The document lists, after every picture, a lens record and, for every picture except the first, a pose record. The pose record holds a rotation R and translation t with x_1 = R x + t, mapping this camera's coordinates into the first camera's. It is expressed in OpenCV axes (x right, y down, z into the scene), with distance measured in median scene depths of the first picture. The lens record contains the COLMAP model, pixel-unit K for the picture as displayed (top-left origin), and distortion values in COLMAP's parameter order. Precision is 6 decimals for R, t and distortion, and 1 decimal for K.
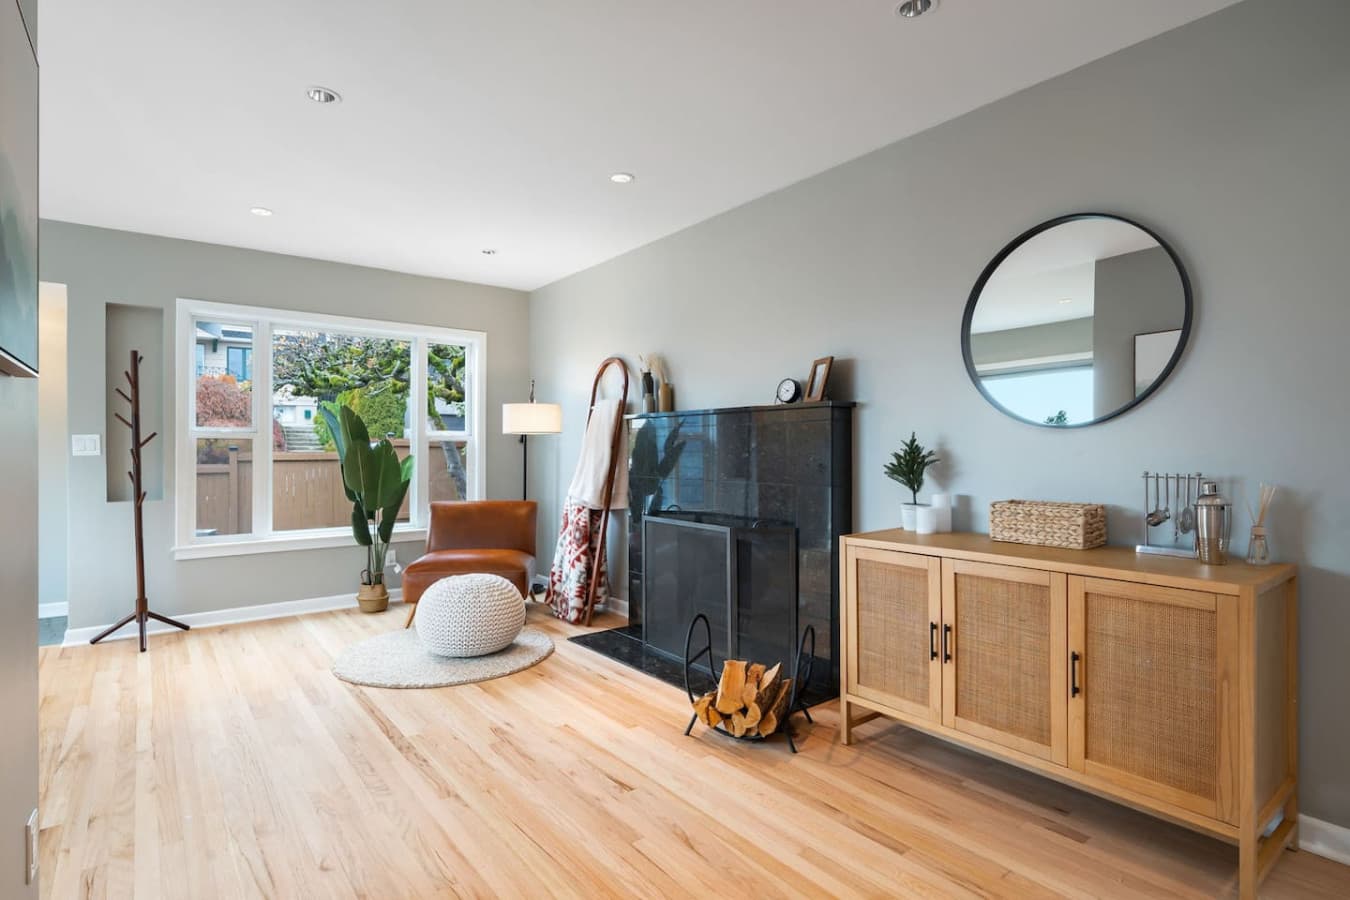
lens RADIAL K [[672.0, 0, 666.3], [0, 672.0, 448.9], [0, 0, 1]] dist [-0.005259, 0.000092]
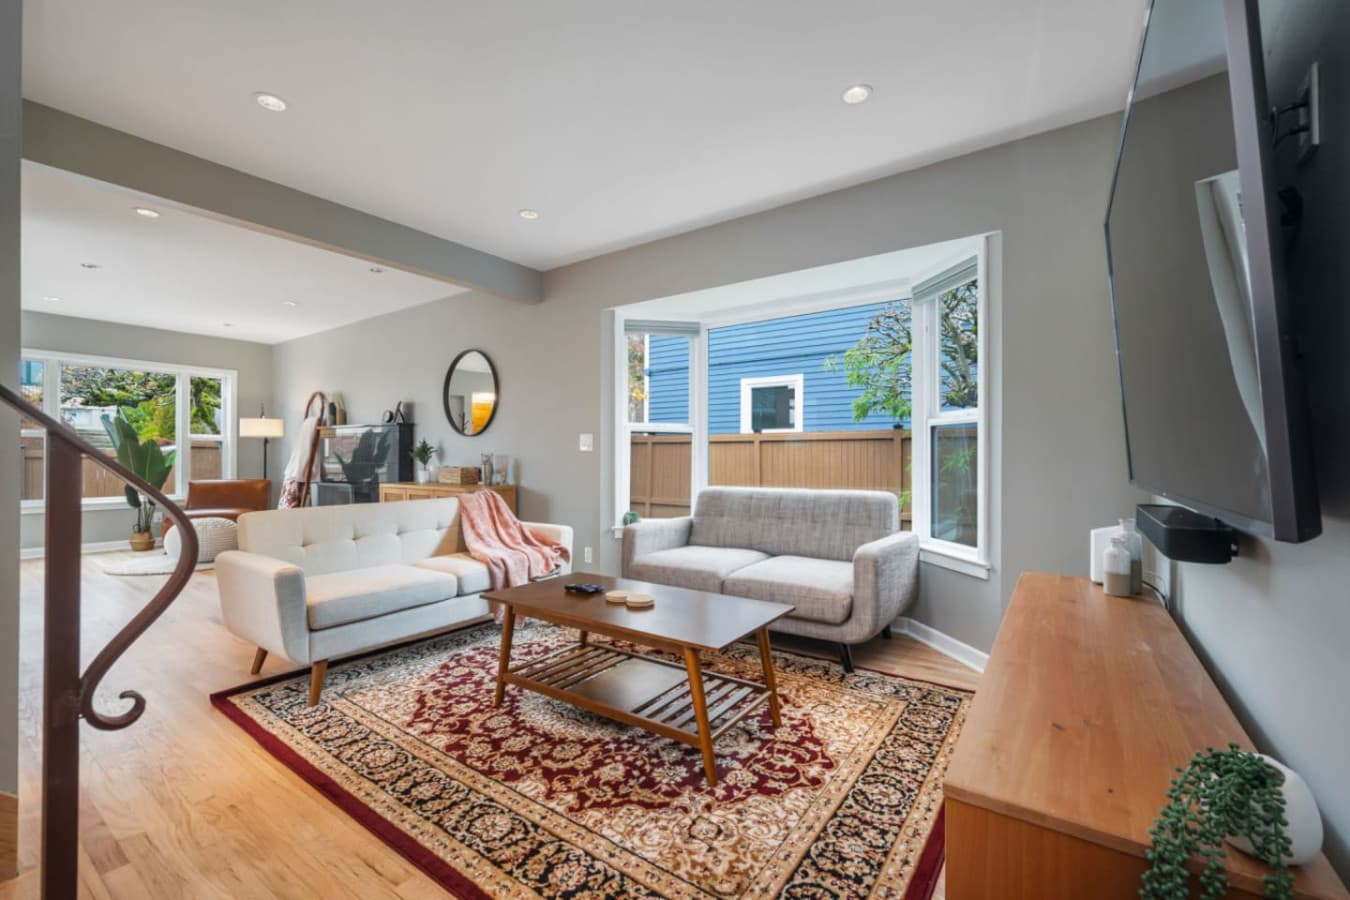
lens RADIAL K [[561.8, 0, 669.3], [0, 561.8, 456.5], [0, 0, 1]] dist [-0.007365, 0.000610]
pose [[0.956578, 0.004304, 0.291444, 0.370454], [-0.005200, 0.999984, 0.002298, 0.017707], [-0.291430, -0.003714, 0.956585, -0.618938]]
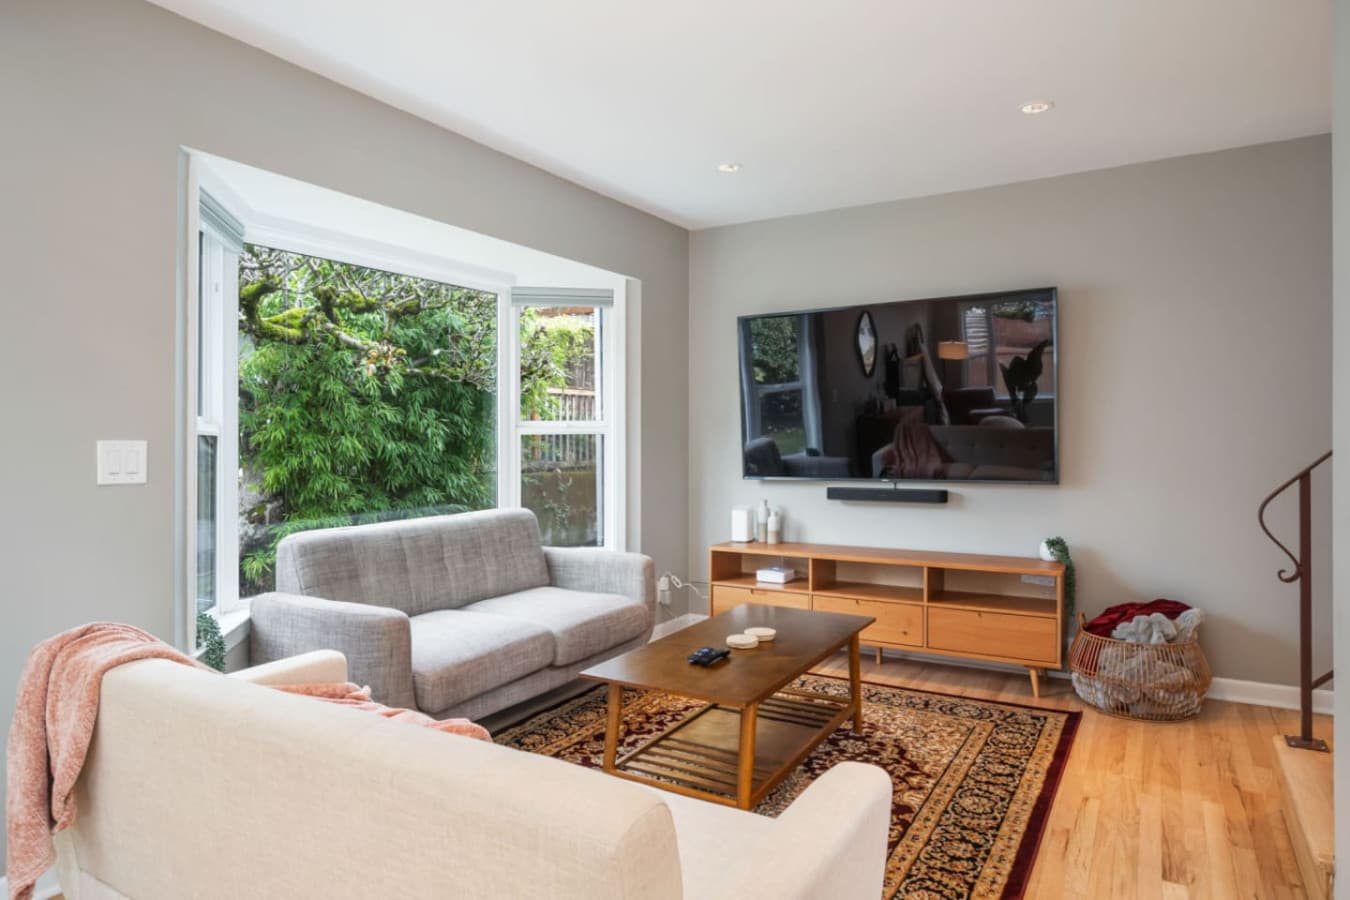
lens RADIAL K [[795.9, 0, 682.0], [0, 795.9, 444.2], [0, 0, 1]] dist [0.008065, -0.002974]
pose [[-0.360514, 0.005541, 0.932737, -0.089671], [0.014882, 0.999889, -0.000188, -0.007958], [-0.932635, 0.013814, -0.360557, 0.148604]]
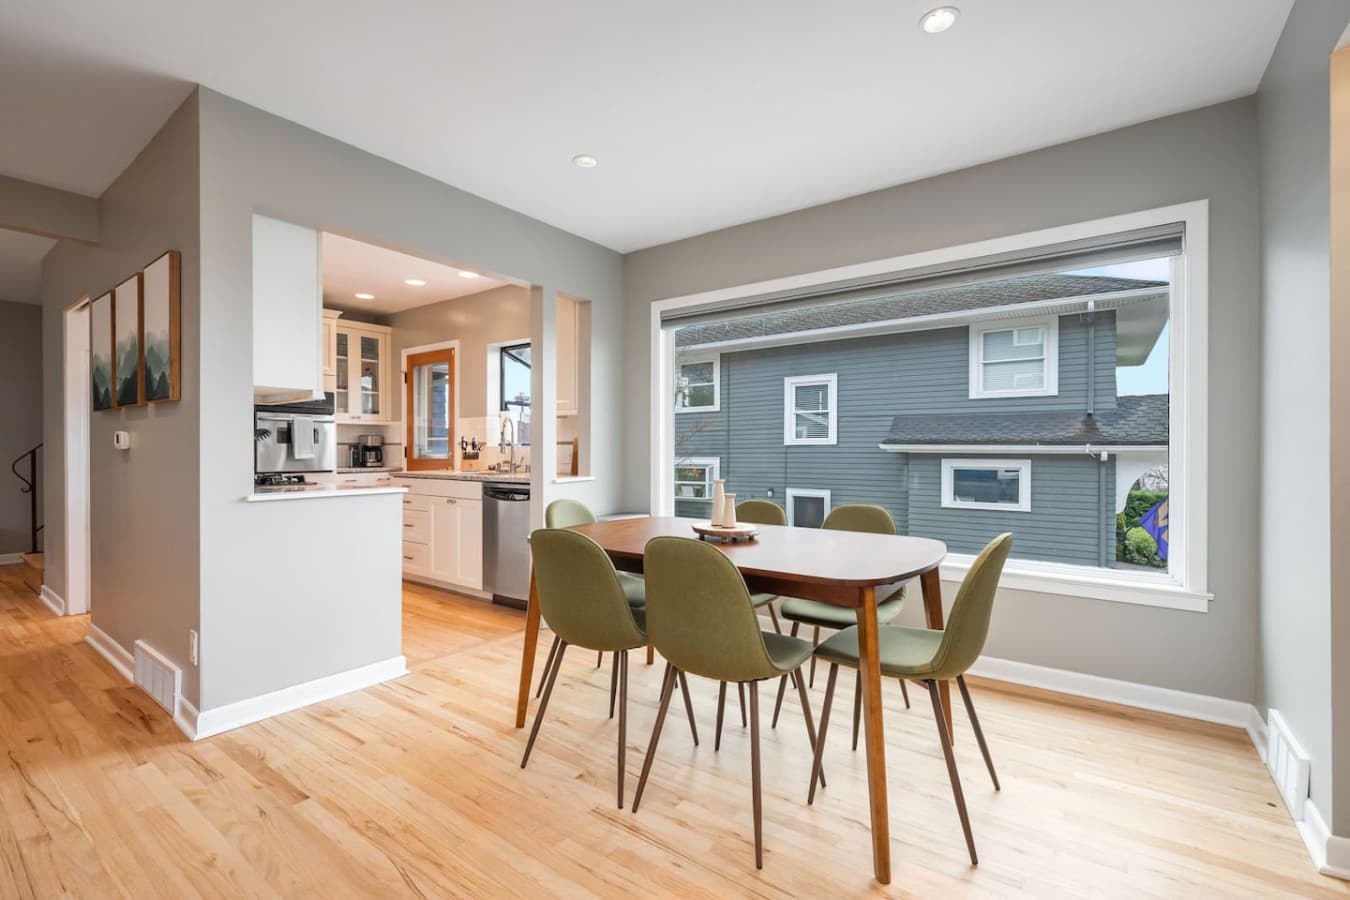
lens RADIAL K [[594.0, 0, 672.4], [0, 594.0, 454.2], [0, 0, 1]] dist [-0.000777, -0.001058]
pose [[-0.960519, 0.004003, -0.278187, -0.548822], [0.002217, 0.999975, 0.006735, 0.017149], [0.278207, 0.005852, -0.960503, 0.911639]]
